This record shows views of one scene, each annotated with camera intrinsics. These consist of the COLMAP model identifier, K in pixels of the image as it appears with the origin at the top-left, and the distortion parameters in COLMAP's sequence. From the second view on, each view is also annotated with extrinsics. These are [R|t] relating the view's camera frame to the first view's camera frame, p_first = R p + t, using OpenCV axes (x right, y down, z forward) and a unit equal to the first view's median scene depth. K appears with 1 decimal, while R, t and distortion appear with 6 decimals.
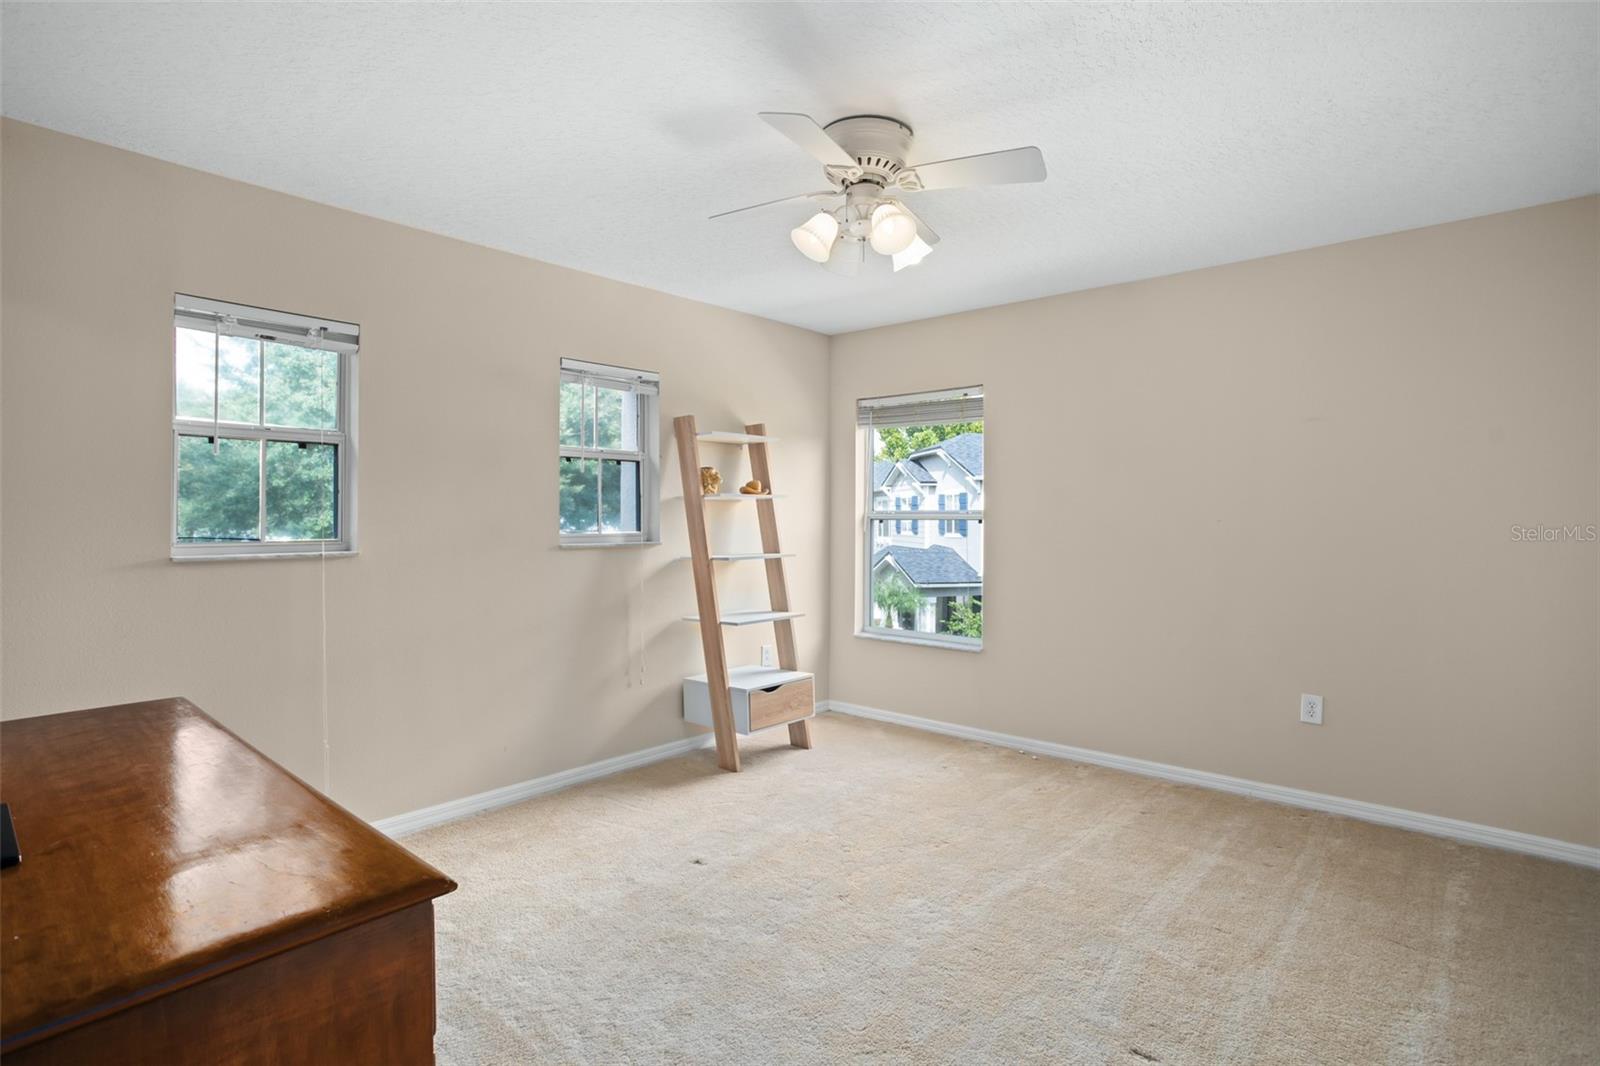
lens RADIAL K [[787.1, 0, 808.0], [0, 787.1, 515.6], [0, 0, 1]] dist [-0.051312, 0.027101]
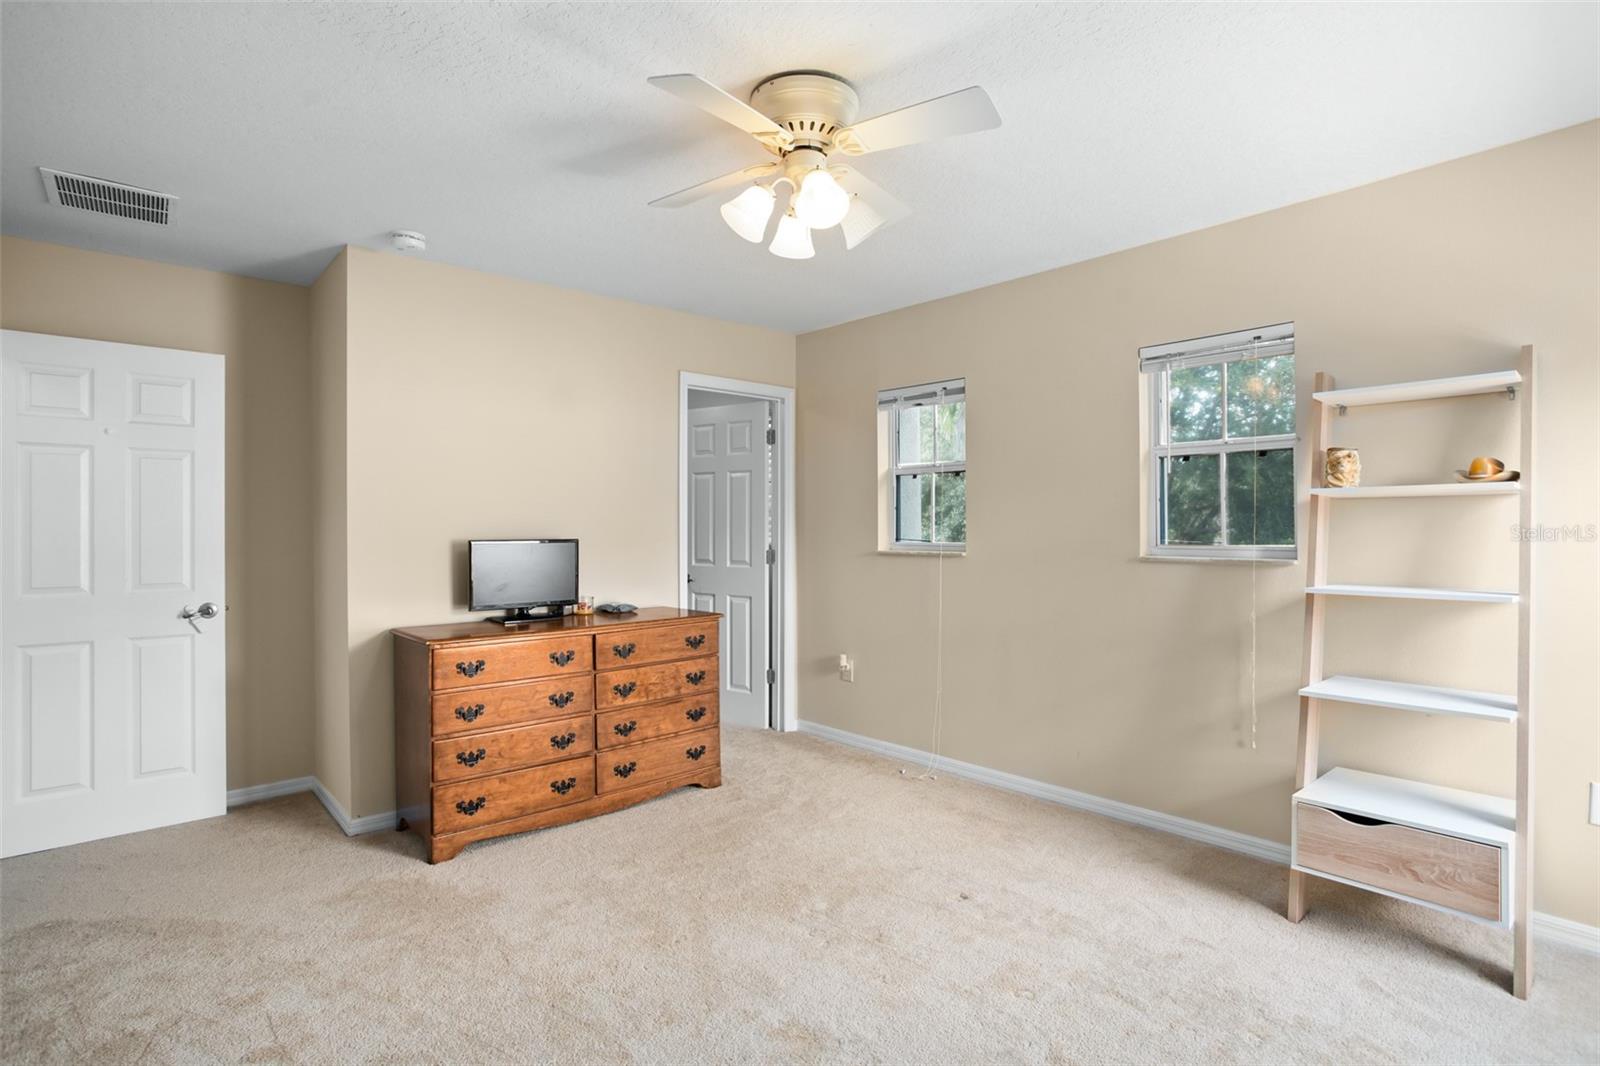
lens RADIAL K [[787.1, 0, 808.0], [0, 787.1, 538.6], [0, 0, 1]] dist [-0.051312, 0.027101]
pose [[-0.107377, 0.009595, -0.994172, 0.652407], [-0.001797, 0.999950, 0.009845, 0.009218], [0.994217, 0.002844, -0.107354, 0.756535]]
